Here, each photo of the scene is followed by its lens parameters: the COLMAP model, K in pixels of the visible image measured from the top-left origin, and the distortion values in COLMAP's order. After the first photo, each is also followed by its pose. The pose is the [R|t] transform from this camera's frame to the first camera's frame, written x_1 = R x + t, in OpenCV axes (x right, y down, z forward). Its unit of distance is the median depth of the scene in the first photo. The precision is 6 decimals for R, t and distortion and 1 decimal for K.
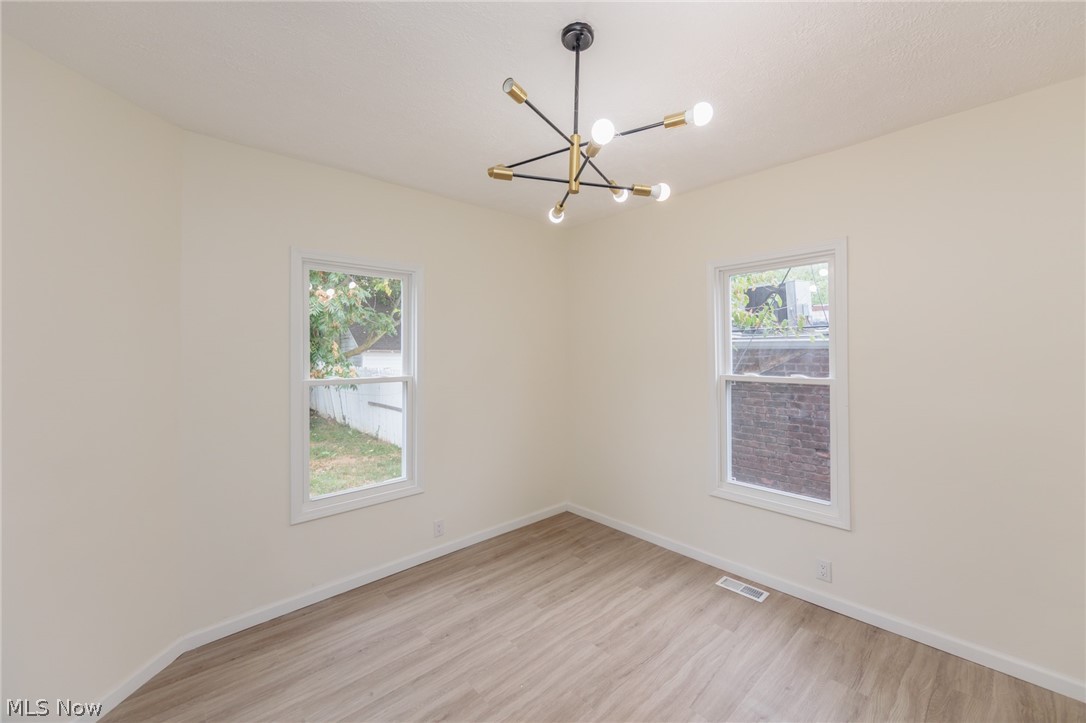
lens RADIAL K [[427.1, 0, 556.0], [0, 427.1, 356.0], [0, 0, 1]] dist [-0.001142, -0.000680]
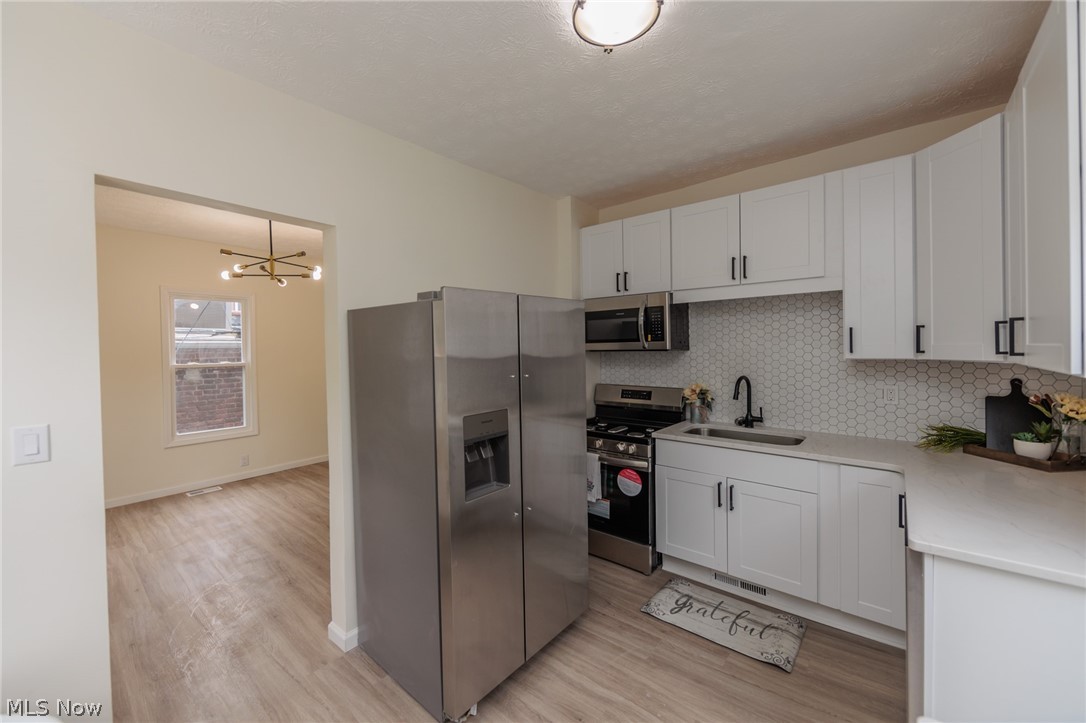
lens RADIAL K [[427.1, 0, 527.9], [0, 427.1, 349.6], [0, 0, 1]] dist [-0.001142, -0.000680]
pose [[-0.112145, 0.000481, 0.993692, -1.414507], [0.024313, 0.999702, 0.002259, 0.020534], [-0.993394, 0.024413, -0.112123, -0.083829]]
